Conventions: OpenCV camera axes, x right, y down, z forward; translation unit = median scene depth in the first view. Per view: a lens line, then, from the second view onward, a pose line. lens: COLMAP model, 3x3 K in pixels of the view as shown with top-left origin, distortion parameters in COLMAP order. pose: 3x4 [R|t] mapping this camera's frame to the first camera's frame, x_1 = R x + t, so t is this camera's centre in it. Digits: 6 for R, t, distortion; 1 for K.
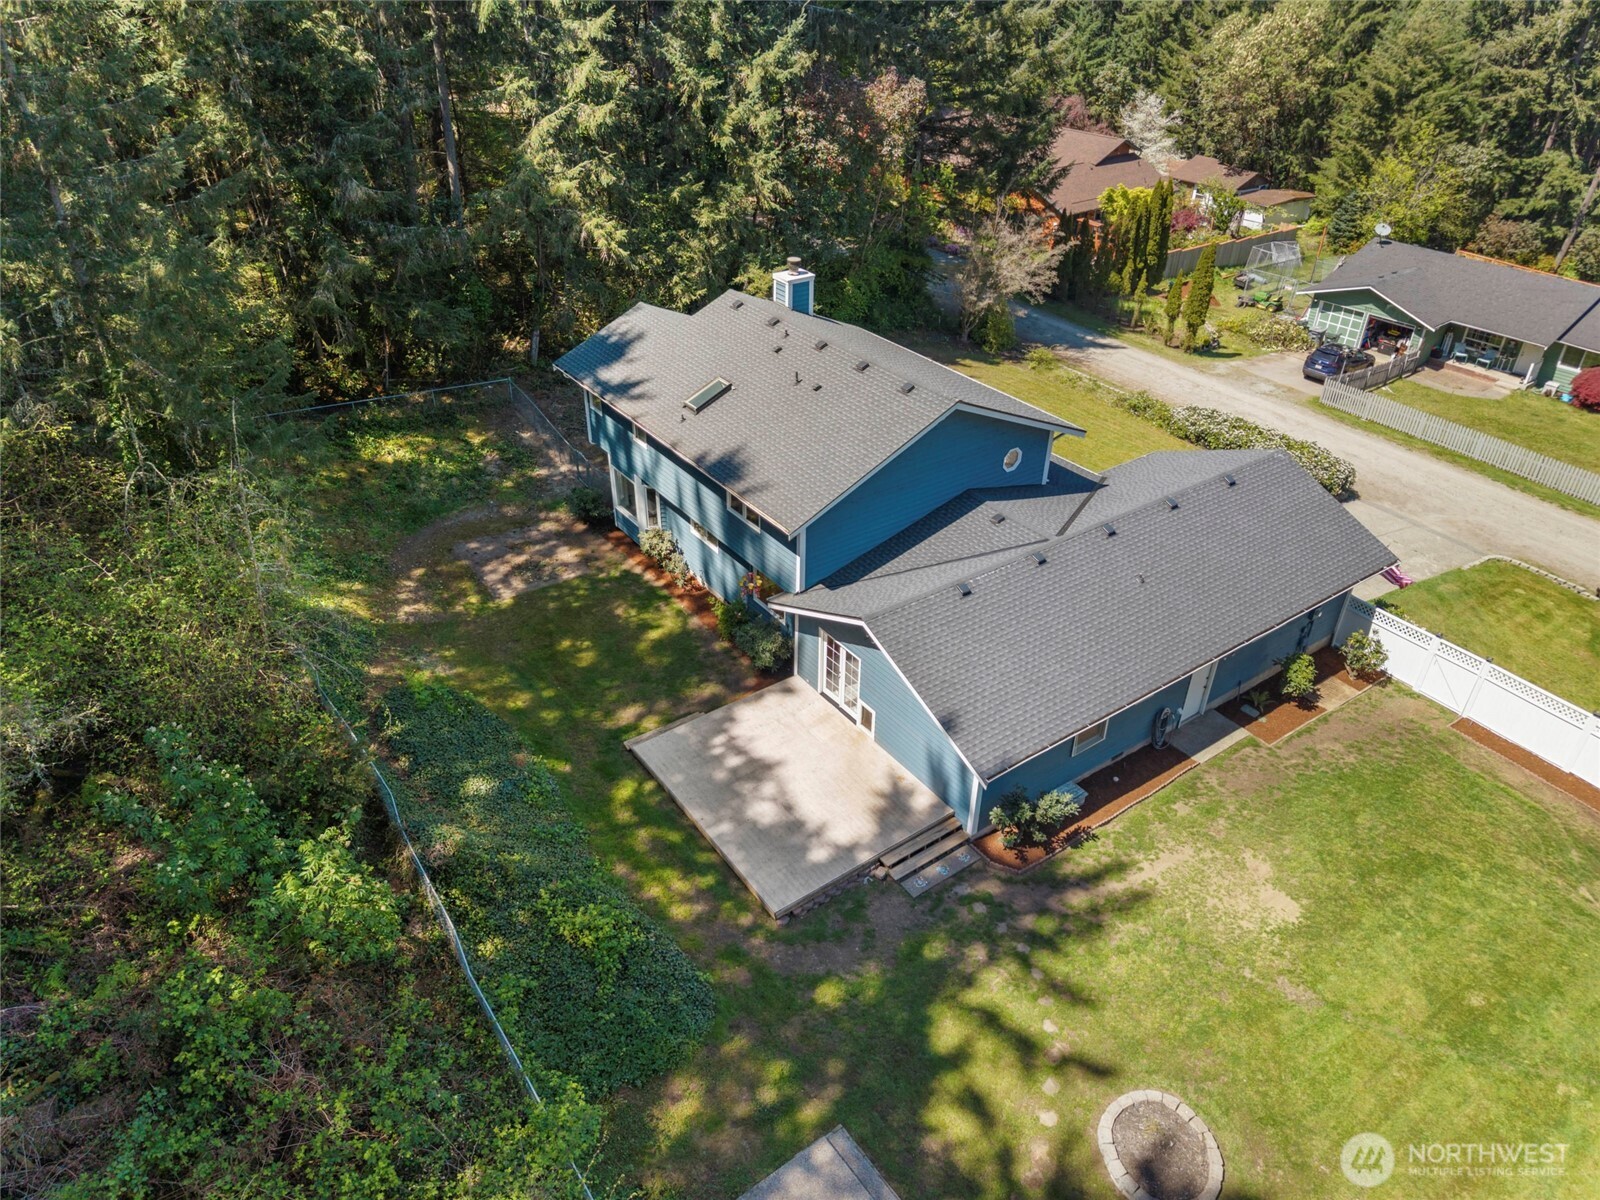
lens RADIAL K [[1073.1, 0, 800.0], [0, 1073.1, 600.0], [0, 0, 1]] dist [0.127372, -0.299589]
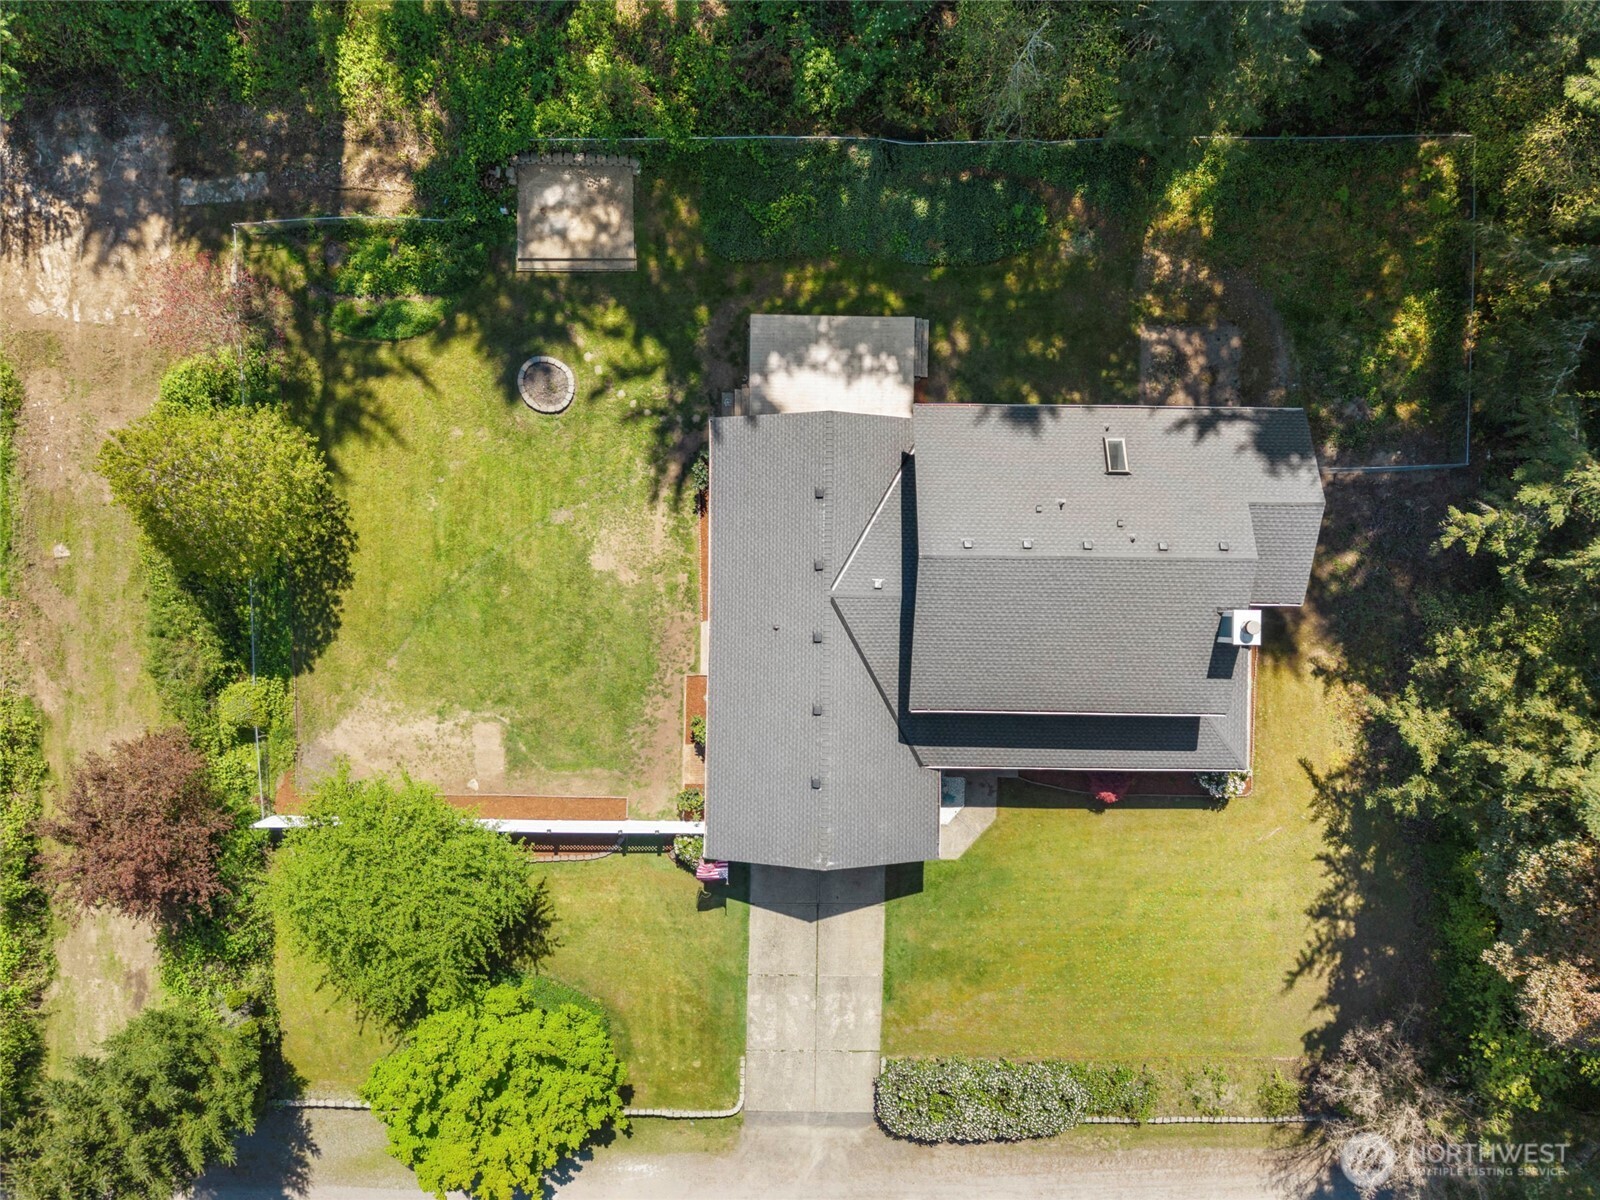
lens RADIAL K [[1020.8, 0, 800.0], [0, 1020.8, 600.0], [0, 0, 1]] dist [0.032973, -0.049177]
pose [[-0.593304, 0.804723, -0.020246, 0.253278], [-0.456046, -0.315295, 0.832233, -0.955053], [0.663334, 0.503000, 0.554057, 0.238040]]
